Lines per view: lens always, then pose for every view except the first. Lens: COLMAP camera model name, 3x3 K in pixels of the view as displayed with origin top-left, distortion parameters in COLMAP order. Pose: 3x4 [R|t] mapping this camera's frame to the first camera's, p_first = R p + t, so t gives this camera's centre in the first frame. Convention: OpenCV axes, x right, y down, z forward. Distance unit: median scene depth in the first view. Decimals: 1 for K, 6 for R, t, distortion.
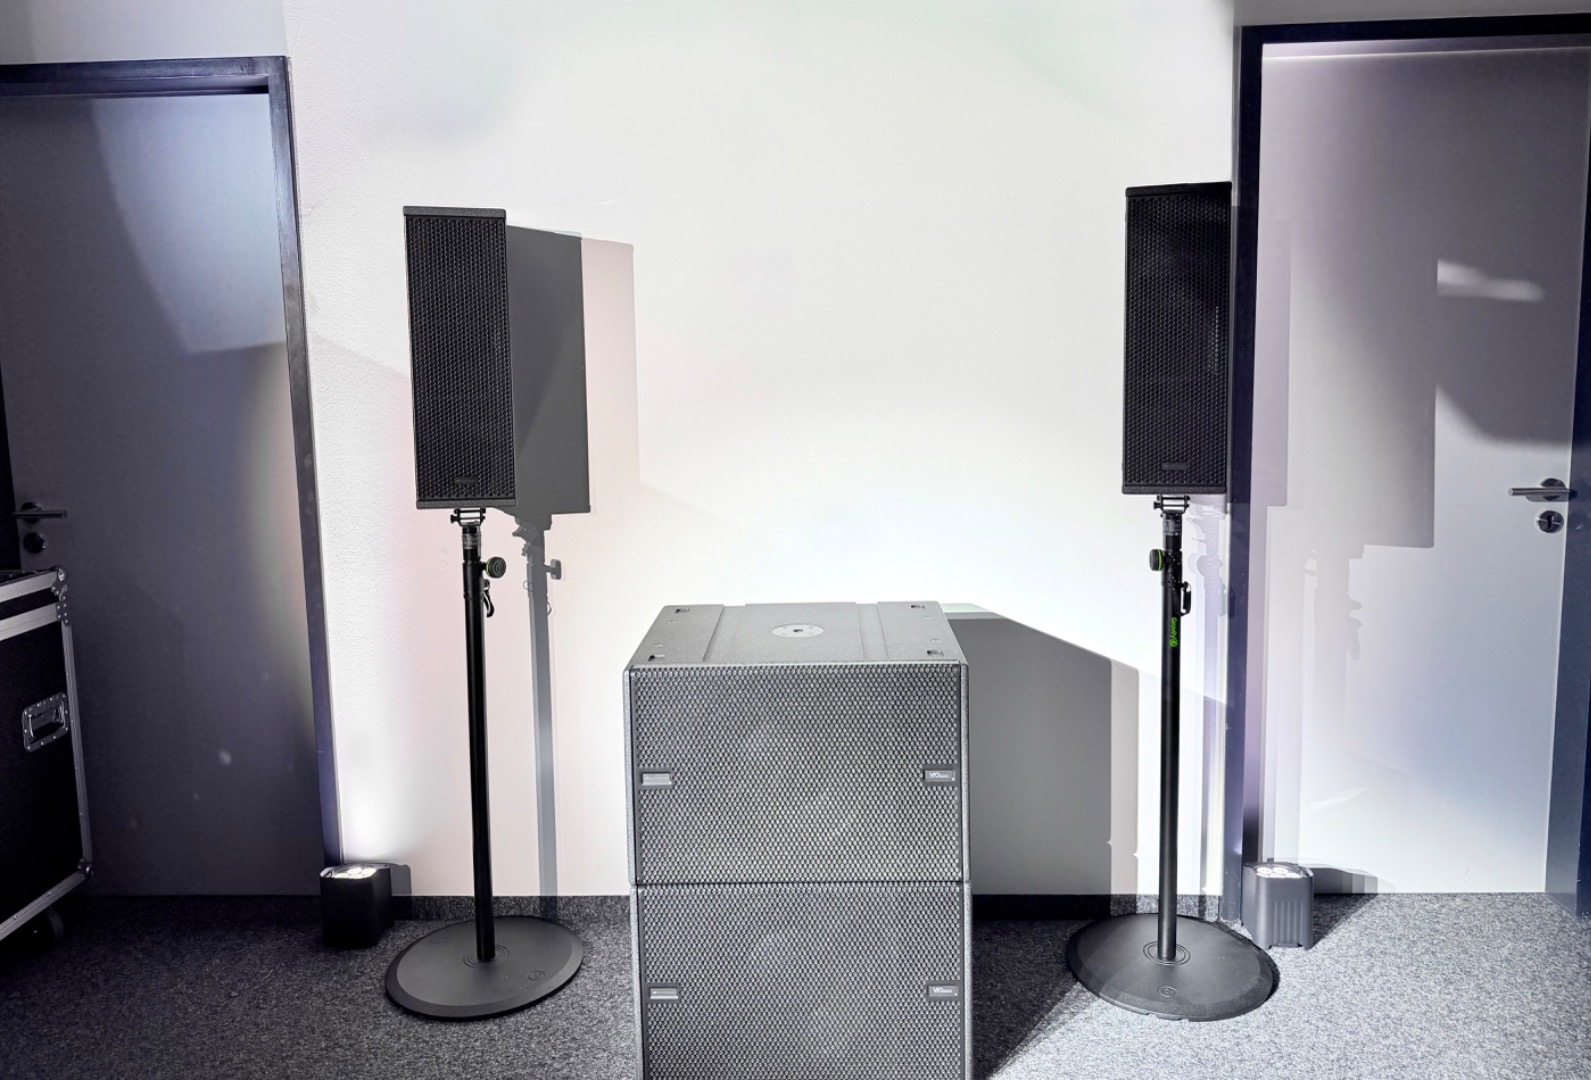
lens RADIAL K [[1113.9, 0, 785.8], [0, 1113.9, 498.5], [0, 0, 1]] dist [0.017190, -0.008387]
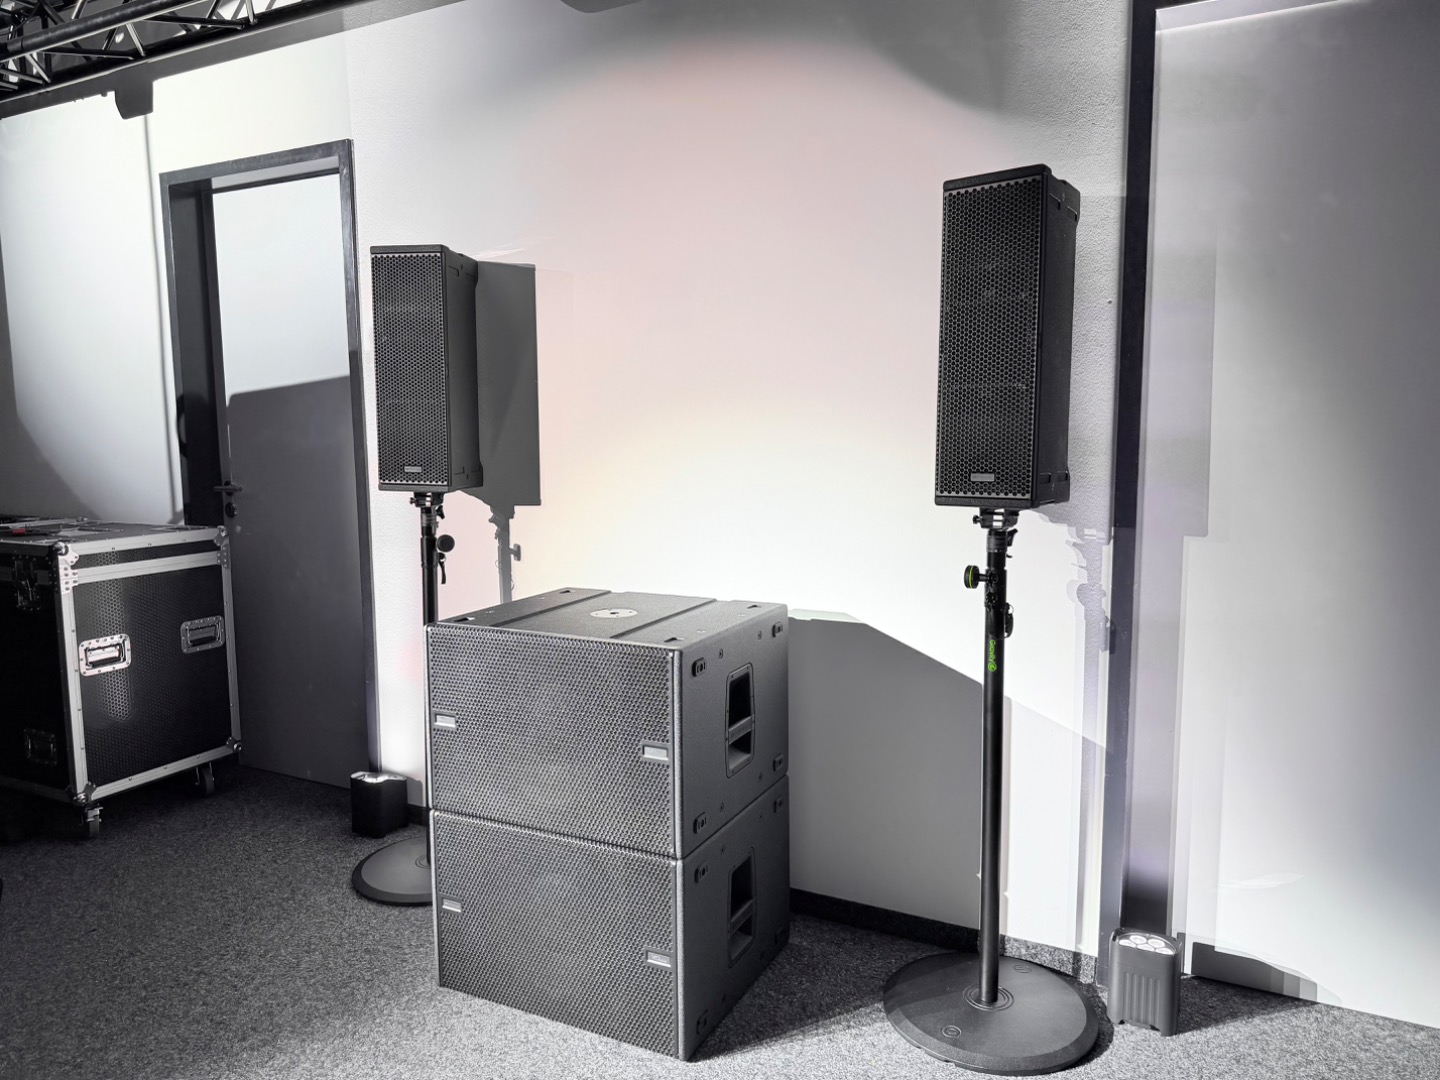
lens RADIAL K [[1001.2, 0, 718.1], [0, 1001.2, 533.7], [0, 0, 1]] dist [0.009873, -0.001211]
pose [[0.906211, 0.059602, -0.418604, 0.439072], [-0.061504, 0.998067, 0.008962, 0.021377], [0.418328, 0.017625, 0.908125, 0.120920]]
